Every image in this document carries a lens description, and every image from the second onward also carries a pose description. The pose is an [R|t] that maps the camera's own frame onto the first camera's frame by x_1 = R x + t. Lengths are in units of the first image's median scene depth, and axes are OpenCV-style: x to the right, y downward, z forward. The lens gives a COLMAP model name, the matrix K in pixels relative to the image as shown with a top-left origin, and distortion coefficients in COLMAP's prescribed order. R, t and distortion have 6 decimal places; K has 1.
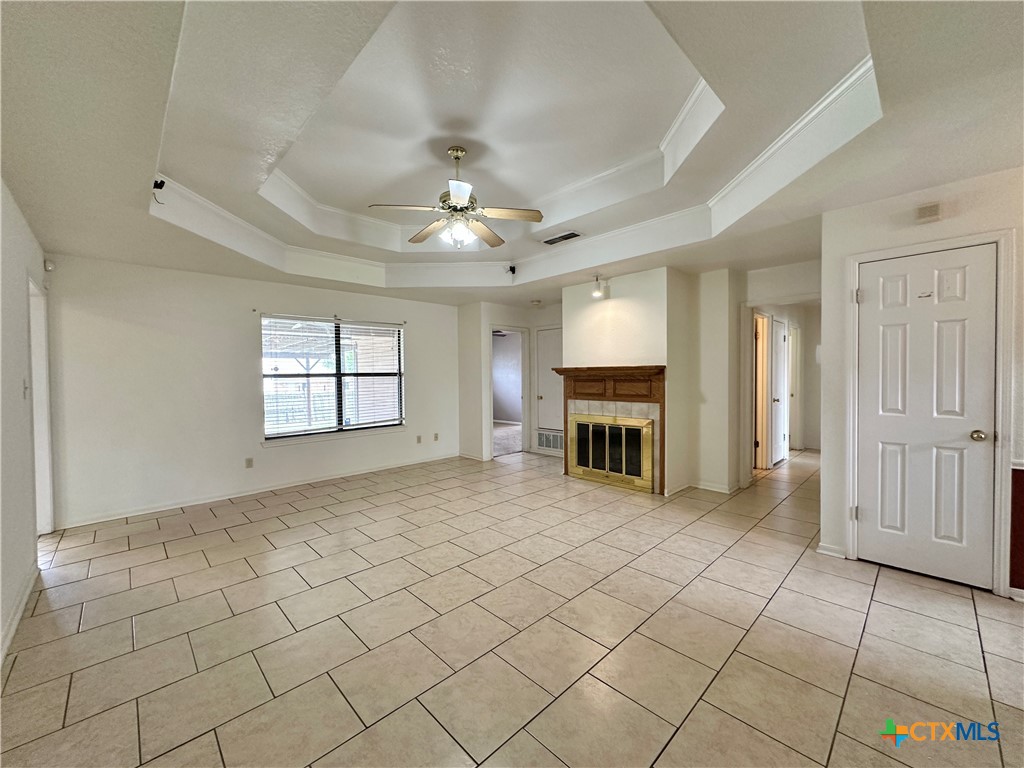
lens RADIAL K [[406.8, 0, 512.0], [0, 406.8, 384.0], [0, 0, 1]] dist [-0.001187, -0.000216]
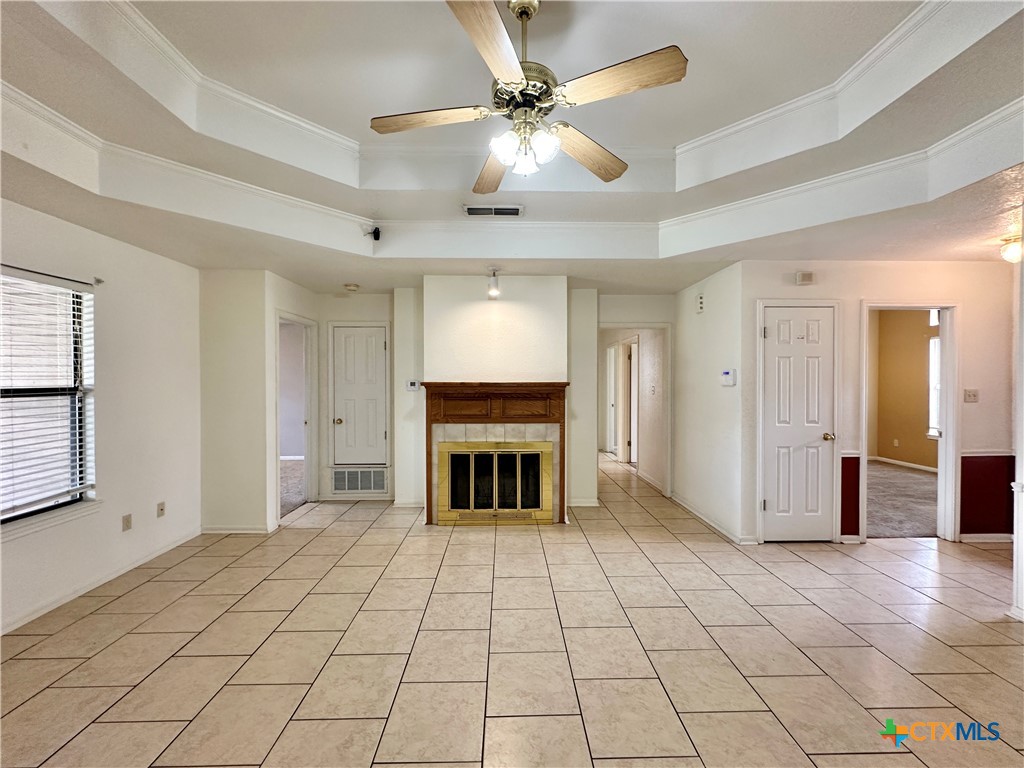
lens RADIAL K [[412.9, 0, 512.0], [0, 412.9, 384.0], [0, 0, 1]] dist [-0.000220, -0.000057]
pose [[0.681589, 0.003415, 0.731728, -0.367438], [0.009646, 0.999860, -0.013651, -0.027511], [-0.731672, 0.016363, 0.681461, 0.417726]]
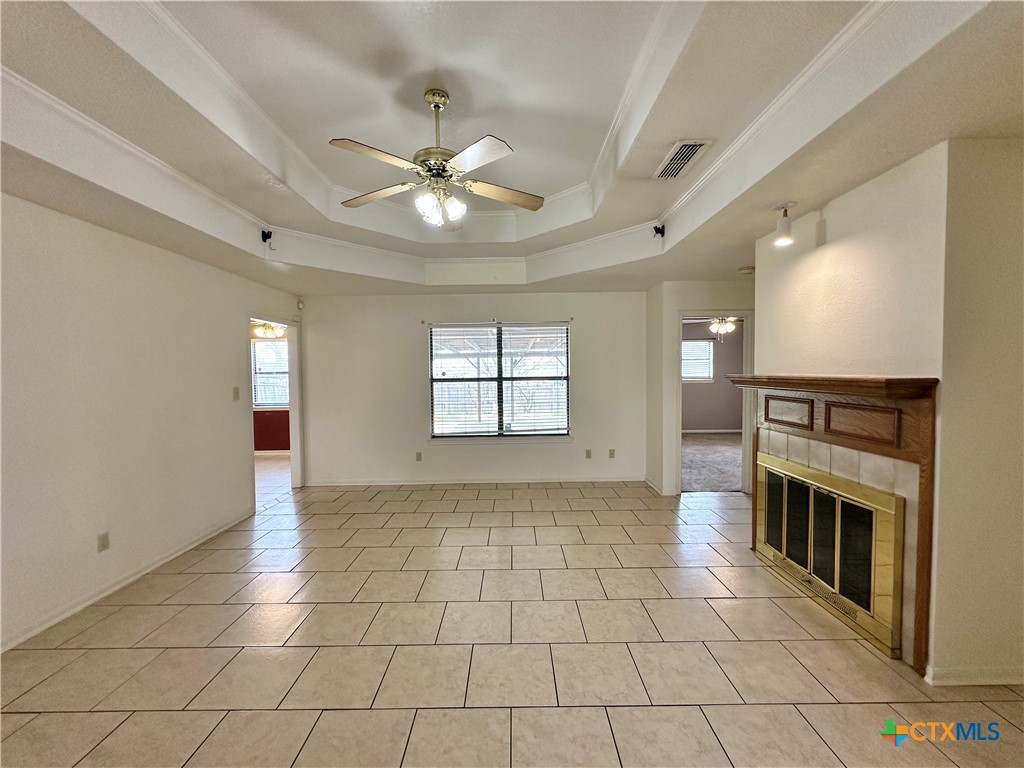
lens RADIAL K [[406.8, 0, 512.0], [0, 406.8, 384.0], [0, 0, 1]] dist [-0.001187, -0.000216]
pose [[0.718416, 0.025912, -0.695131, 0.328558], [-0.011287, 0.999609, 0.025598, -0.042064], [0.695522, -0.010544, 0.718427, 0.363148]]
